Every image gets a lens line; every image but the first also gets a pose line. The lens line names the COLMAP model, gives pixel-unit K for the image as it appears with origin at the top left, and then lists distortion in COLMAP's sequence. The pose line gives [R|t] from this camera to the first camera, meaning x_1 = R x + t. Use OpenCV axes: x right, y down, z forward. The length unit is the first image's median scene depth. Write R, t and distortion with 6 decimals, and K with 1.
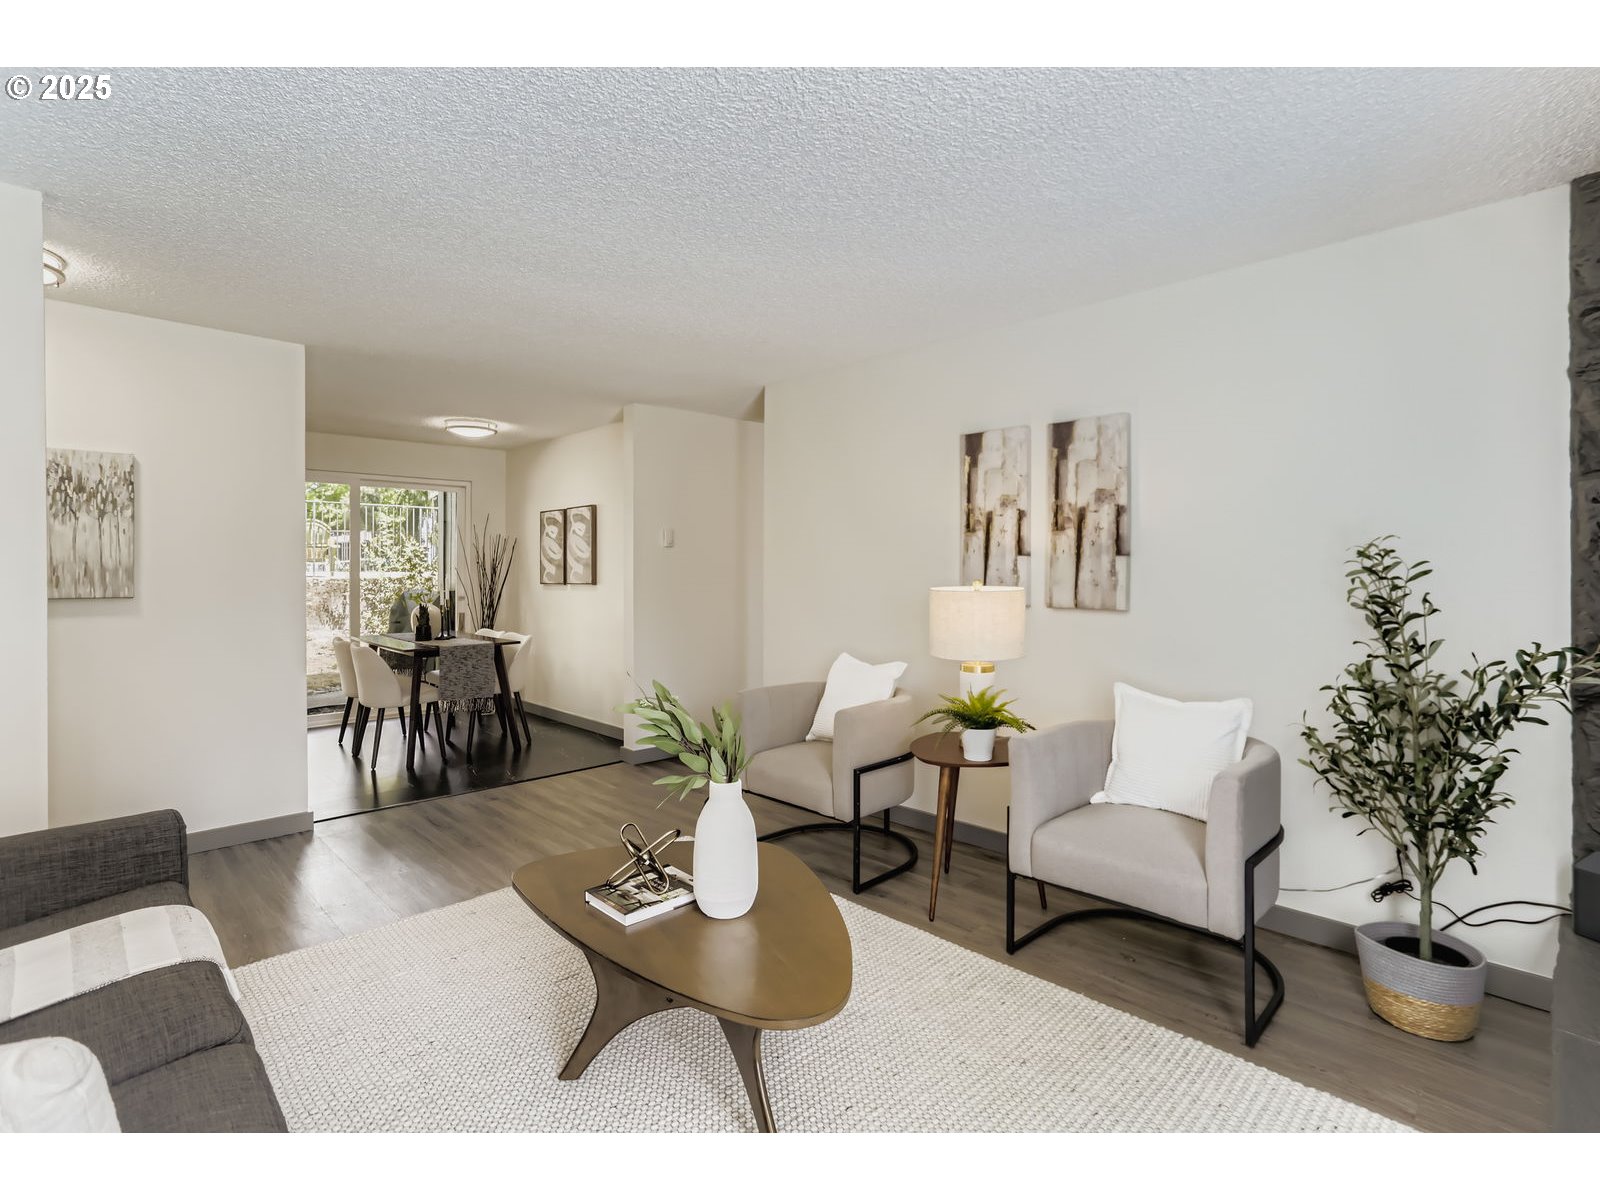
lens RADIAL K [[768.9, 0, 806.7], [0, 768.9, 582.5], [0, 0, 1]] dist [-0.016951, 0.000478]
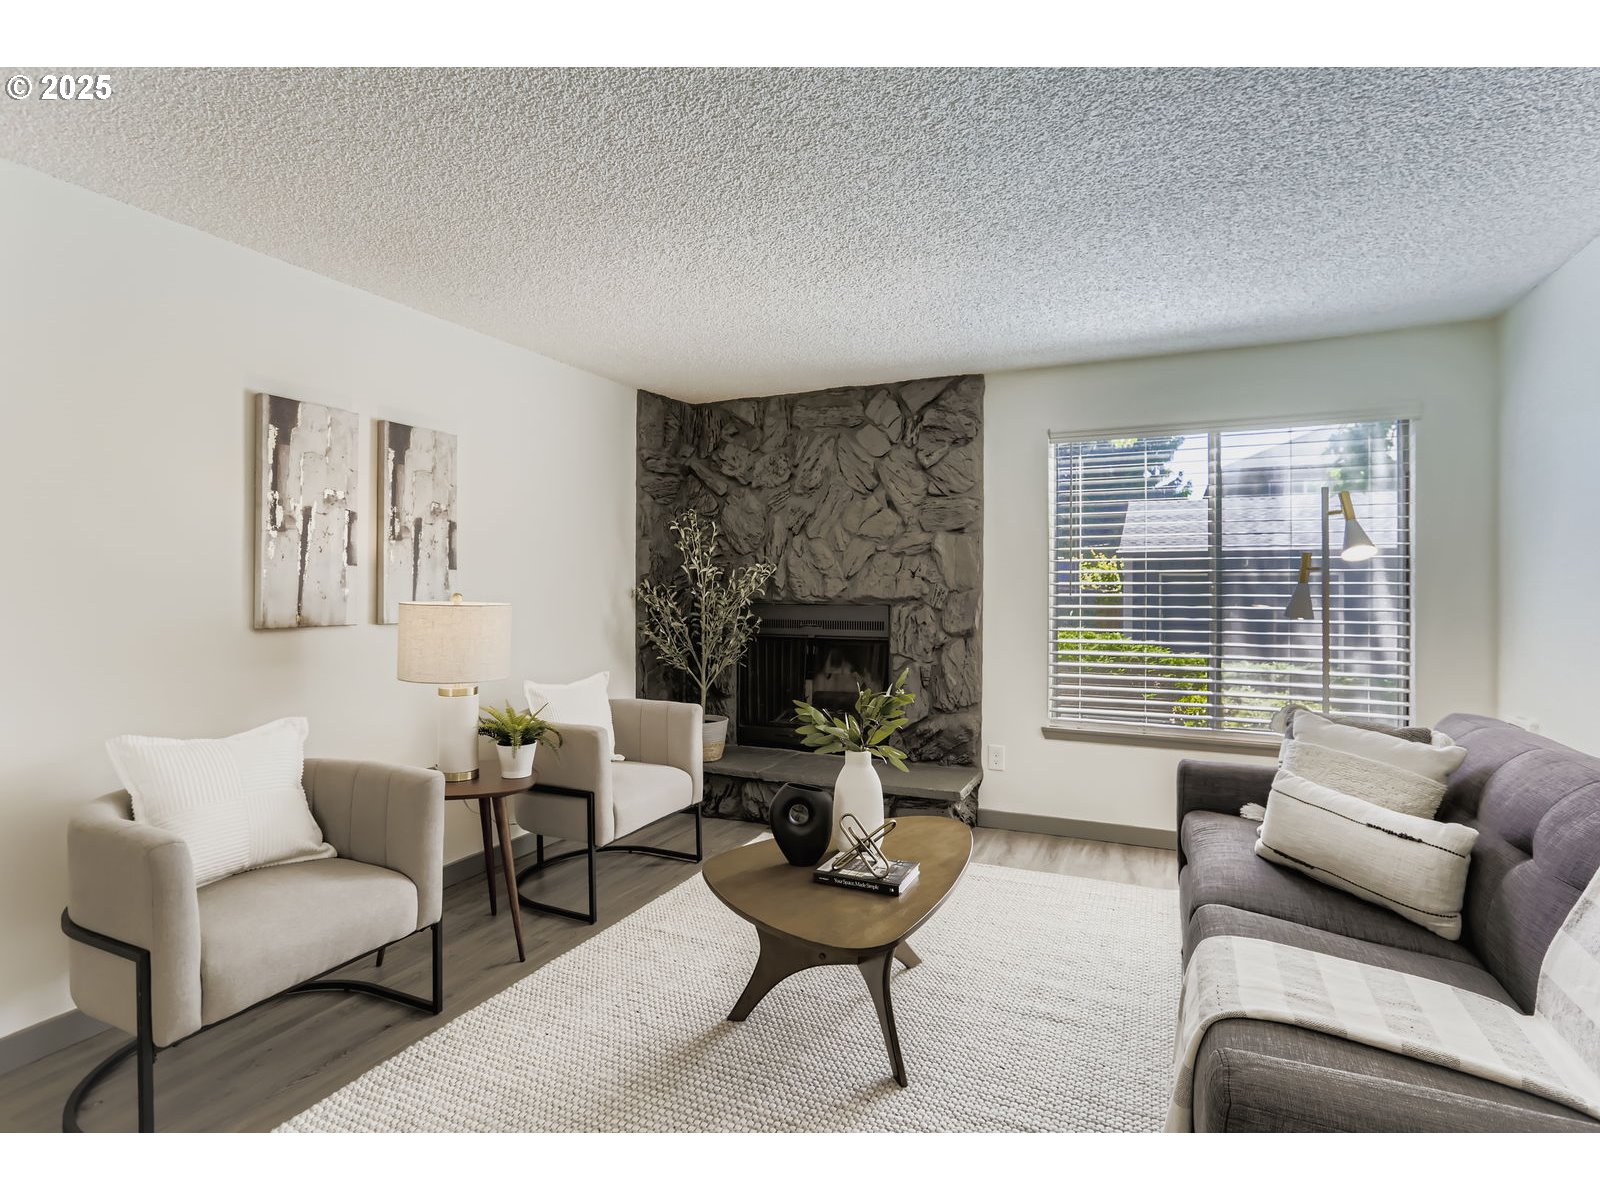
lens RADIAL K [[797.1, 0, 813.5], [0, 797.1, 586.1], [0, 0, 1]] dist [-0.030972, 0.016931]
pose [[-0.358489, 0.000260, 0.933534, -0.802901], [0.016575, 0.999844, 0.006087, -0.010619], [-0.933387, 0.017656, -0.358438, 0.949018]]
